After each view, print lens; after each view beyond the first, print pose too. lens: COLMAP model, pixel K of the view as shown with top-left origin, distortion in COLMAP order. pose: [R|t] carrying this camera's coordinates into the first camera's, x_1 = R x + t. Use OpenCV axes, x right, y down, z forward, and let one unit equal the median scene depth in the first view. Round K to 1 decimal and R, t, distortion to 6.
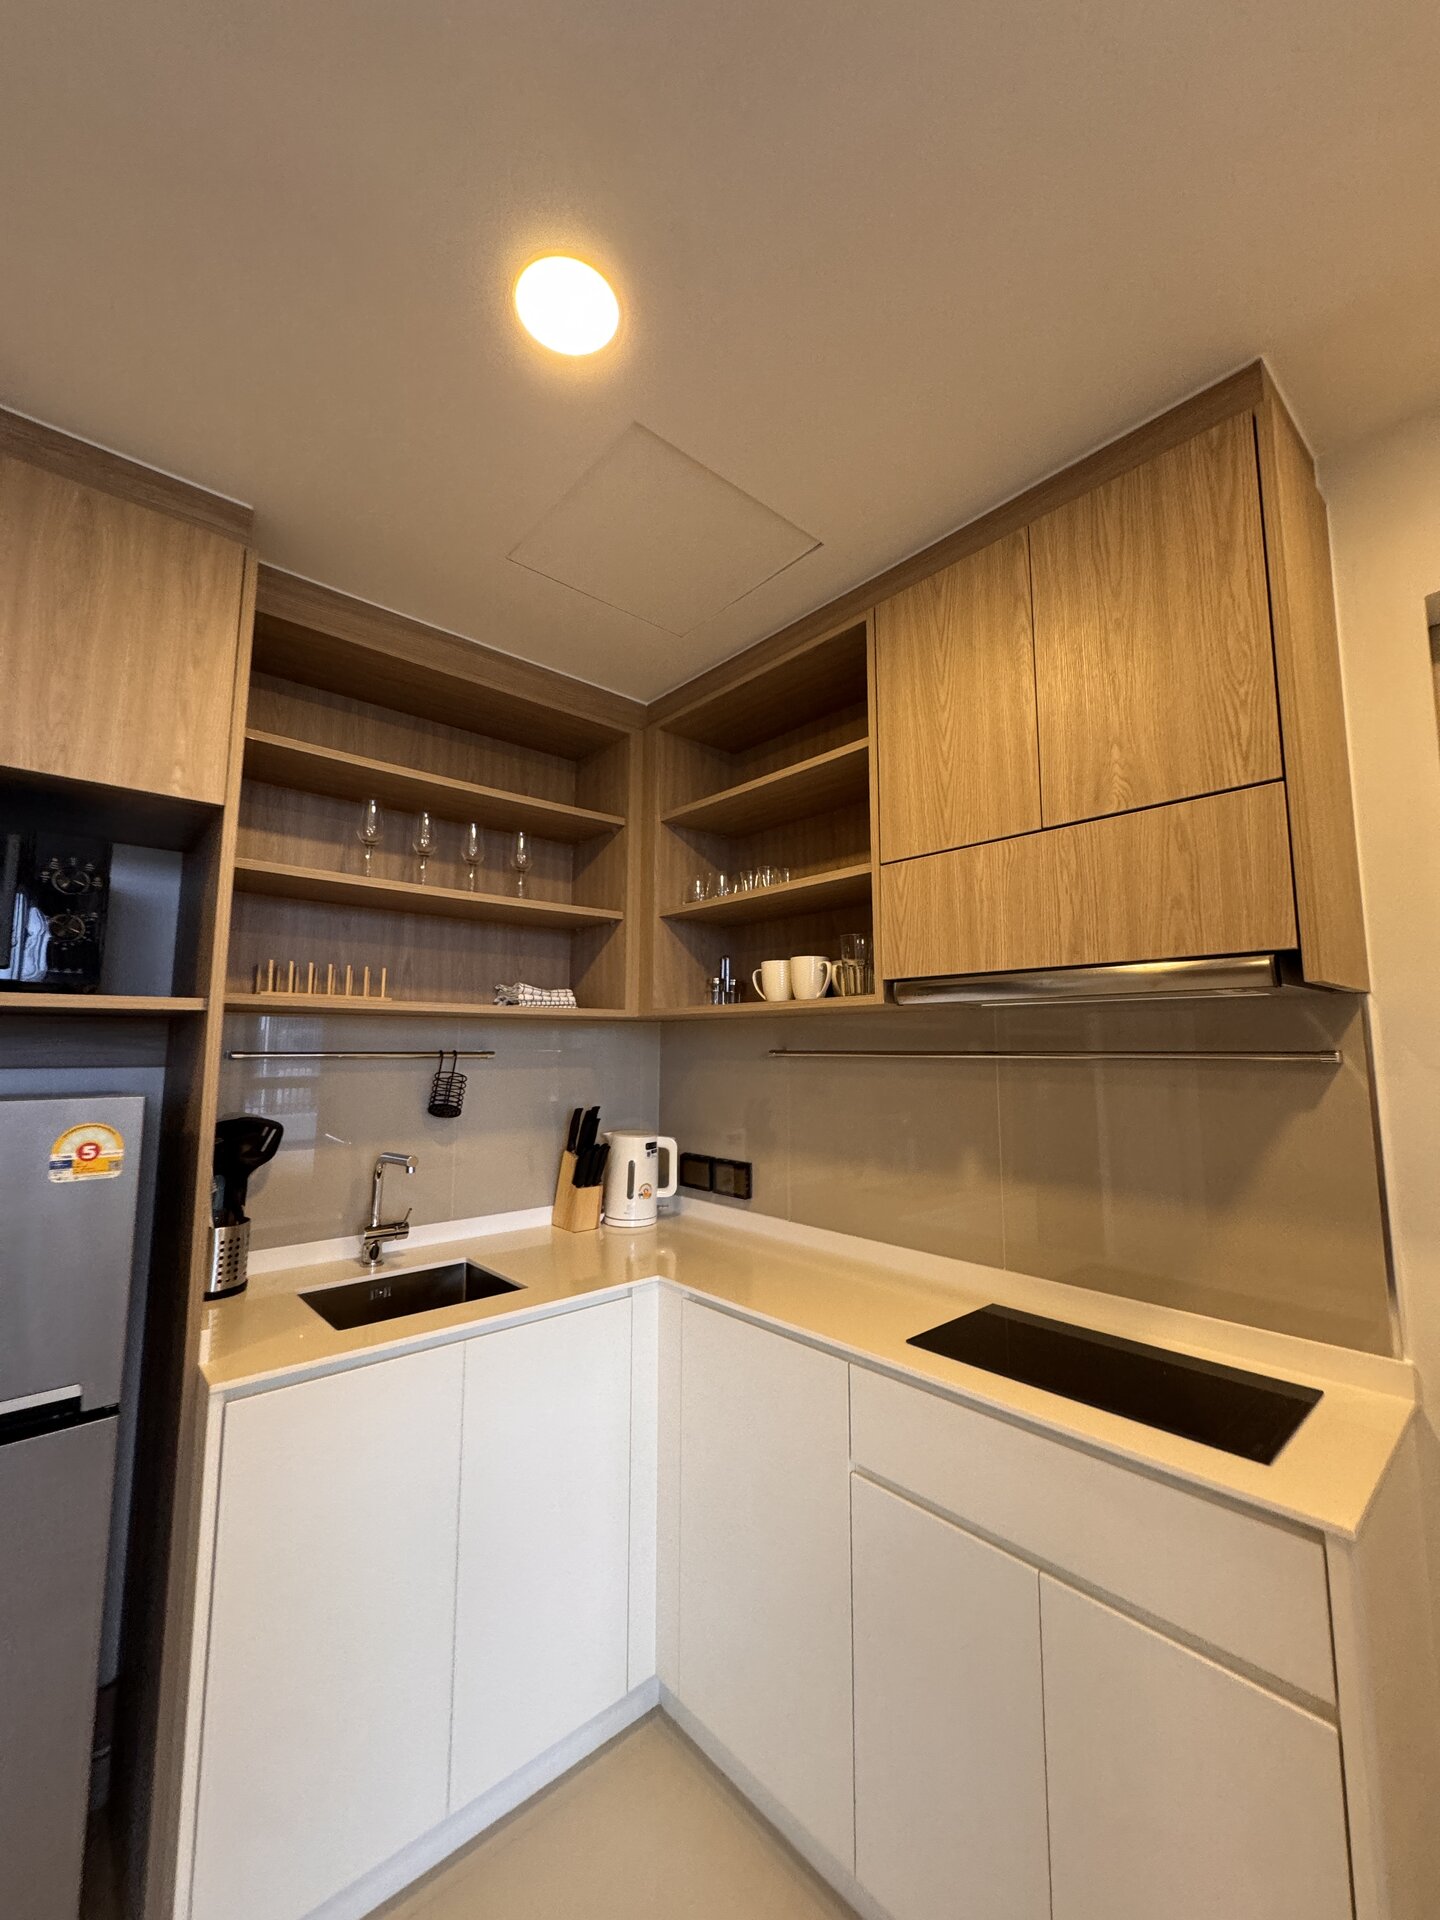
lens RADIAL K [[767.7, 0, 721.7], [0, 767.7, 959.2], [0, 0, 1]] dist [-0.001333, -0.000102]
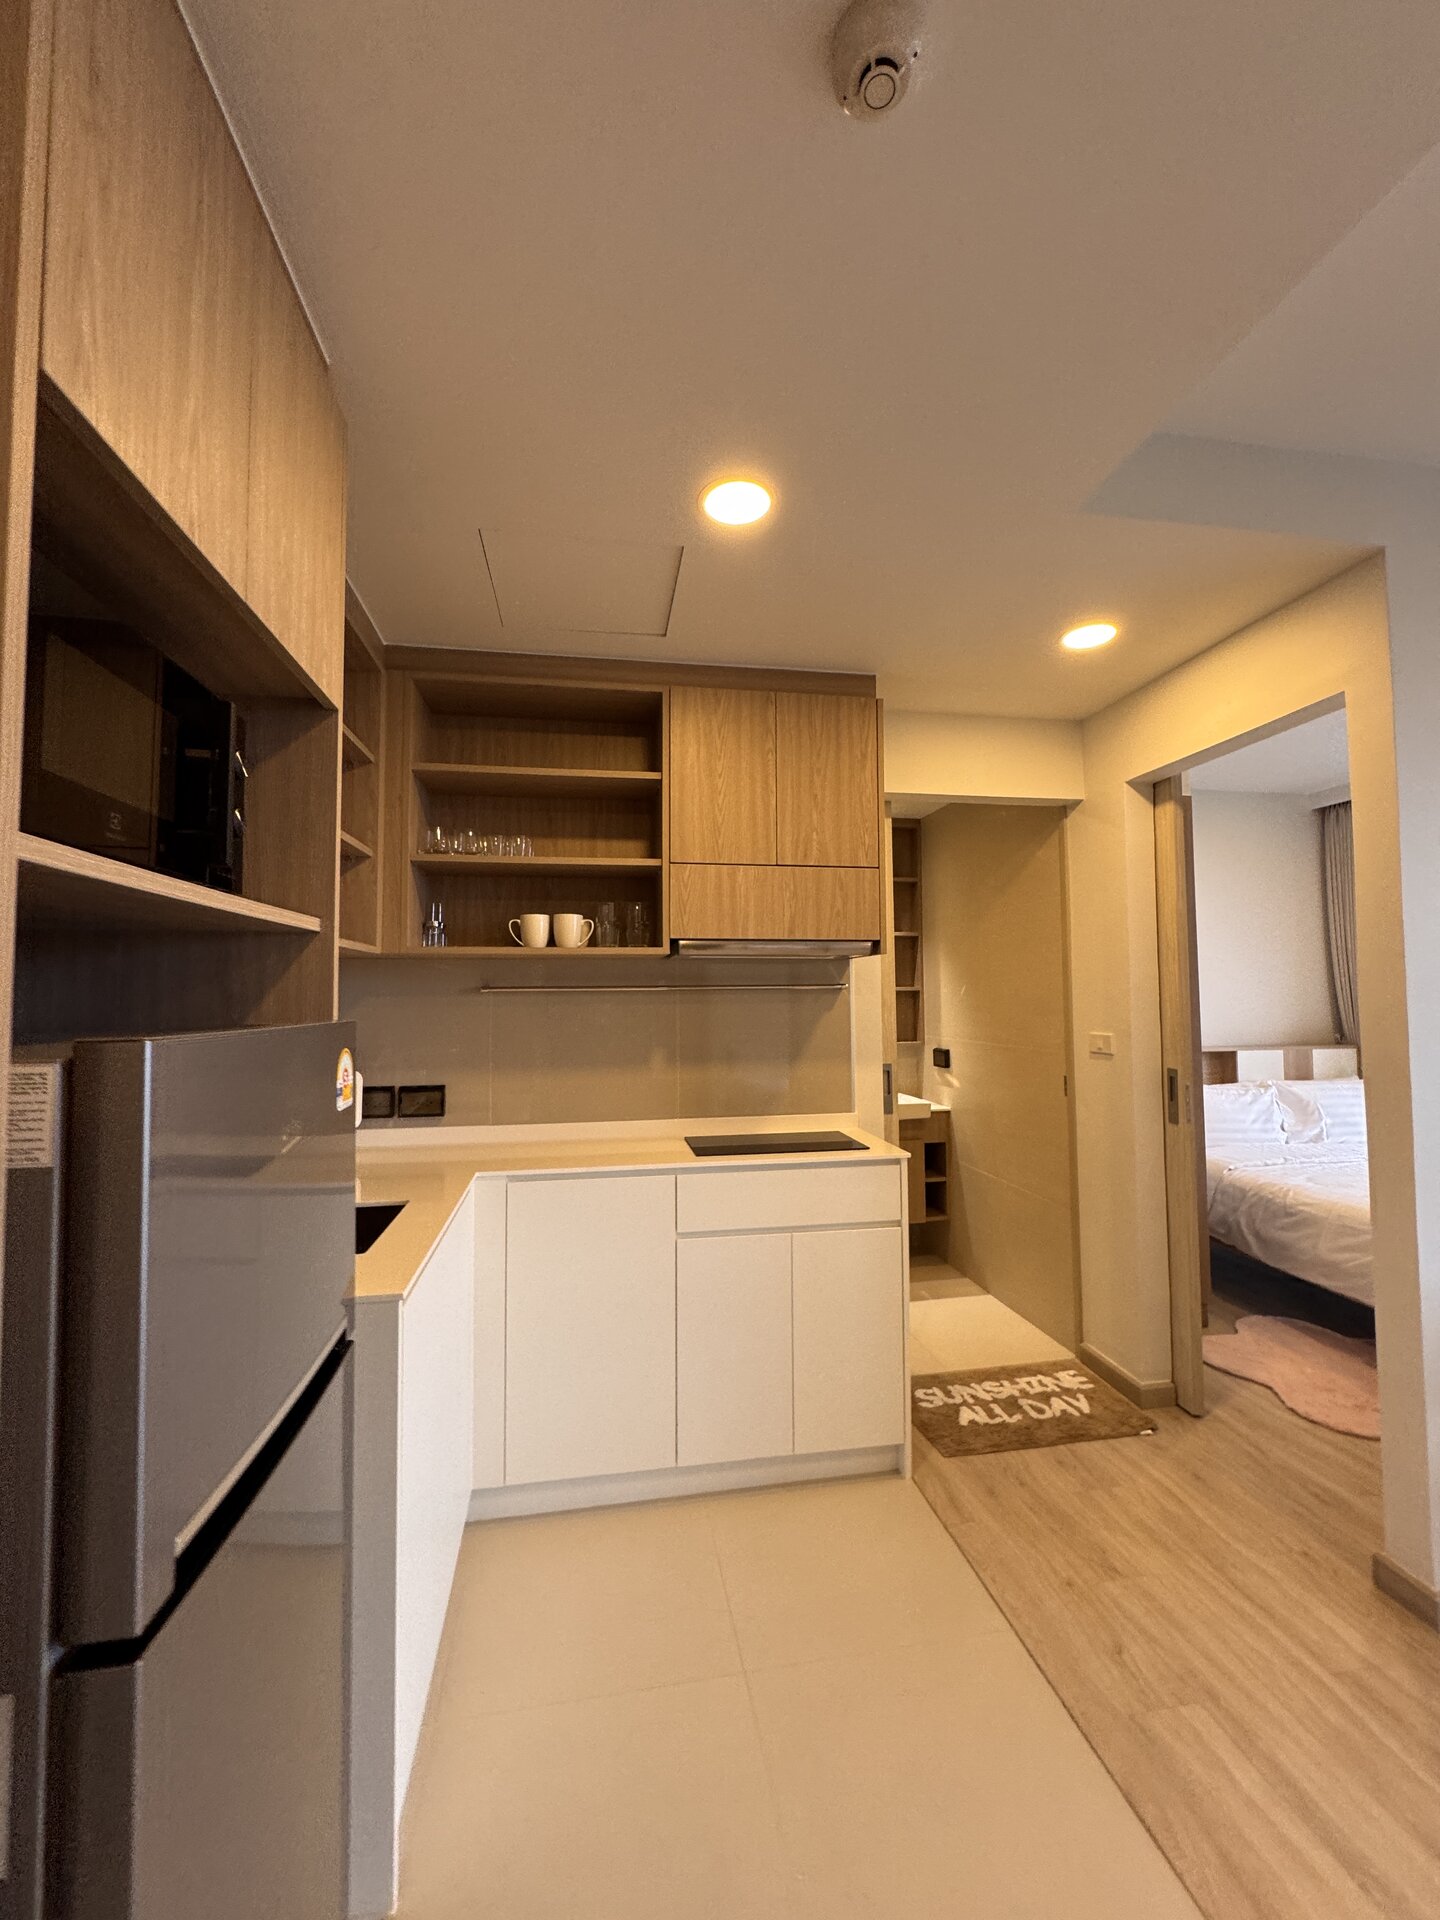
lens RADIAL K [[767.7, 0, 722.7], [0, 767.7, 962.4], [0, 0, 1]] dist [-0.001333, -0.000102]
pose [[0.534623, 0.033031, 0.844445, -1.021220], [-0.089778, 0.995801, 0.017887, 0.037831], [-0.840308, -0.085375, 0.535344, 0.077688]]
